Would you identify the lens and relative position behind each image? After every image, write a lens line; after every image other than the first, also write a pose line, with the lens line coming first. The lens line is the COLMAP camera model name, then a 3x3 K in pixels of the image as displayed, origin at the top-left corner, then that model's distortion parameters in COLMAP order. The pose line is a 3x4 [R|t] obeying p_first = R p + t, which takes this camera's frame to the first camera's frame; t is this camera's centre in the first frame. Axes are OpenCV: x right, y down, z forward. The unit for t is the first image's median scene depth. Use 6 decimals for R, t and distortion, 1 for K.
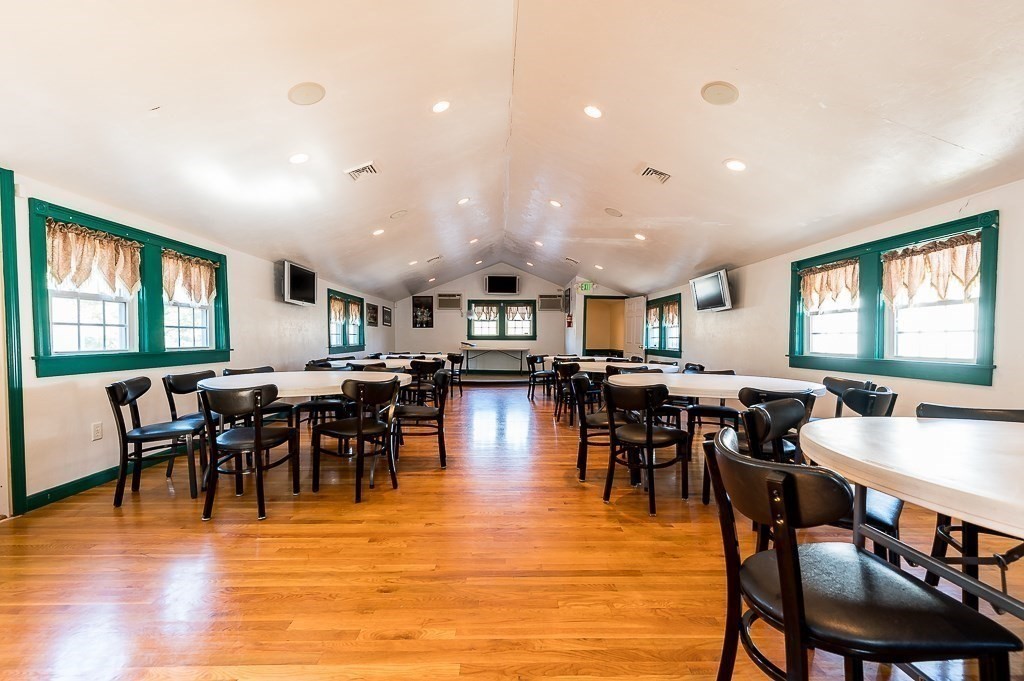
lens RADIAL K [[449.4, 0, 512.0], [0, 449.4, 340.5], [0, 0, 1]] dist [0.000554, 0.000290]
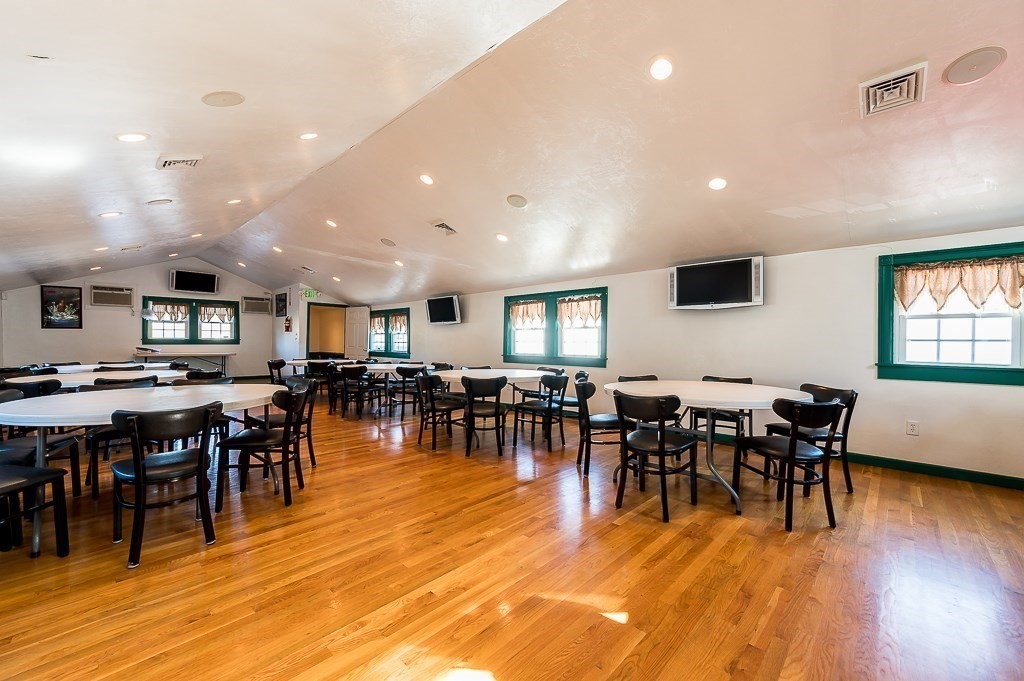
lens RADIAL K [[410.9, 0, 512.0], [0, 410.9, 340.5], [0, 0, 1]] dist [0.001363, 0.000158]
pose [[0.704700, -0.001346, 0.709504, -0.347920], [0.001821, 0.999998, 0.000088, -0.016641], [-0.709503, 0.001230, 0.704701, -0.035718]]
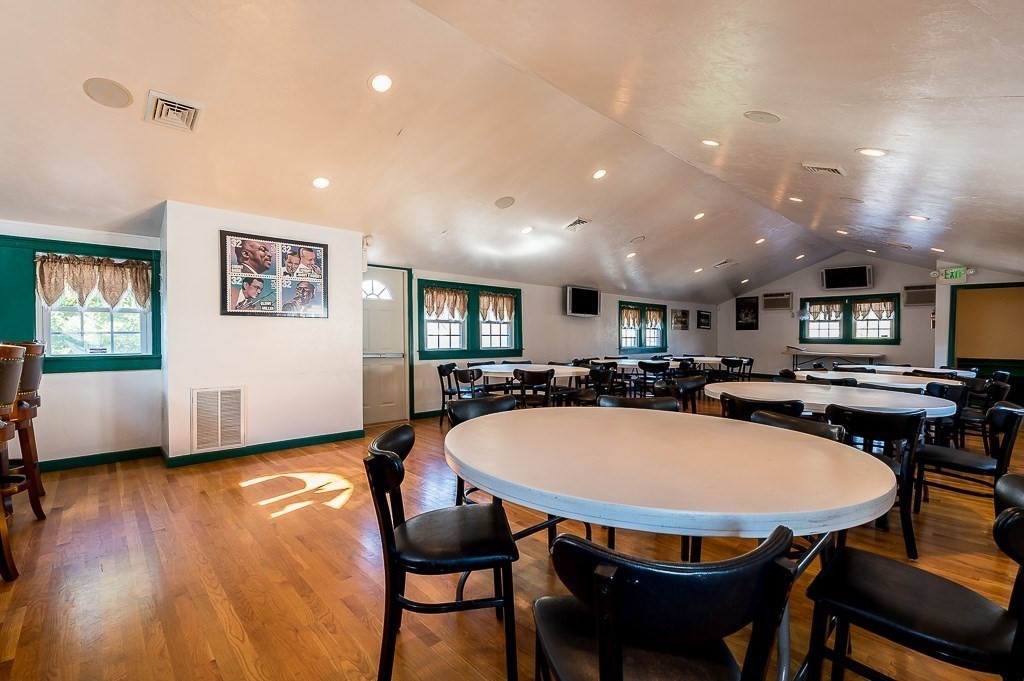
lens RADIAL K [[466.2, 0, 512.0], [0, 466.2, 340.5], [0, 0, 1]] dist [0.001404, 0.000097]
pose [[0.653629, 0.009210, -0.756759, 0.506215], [-0.008224, 0.999953, 0.005066, -0.015408], [0.756771, 0.002912, 0.653674, -0.074813]]
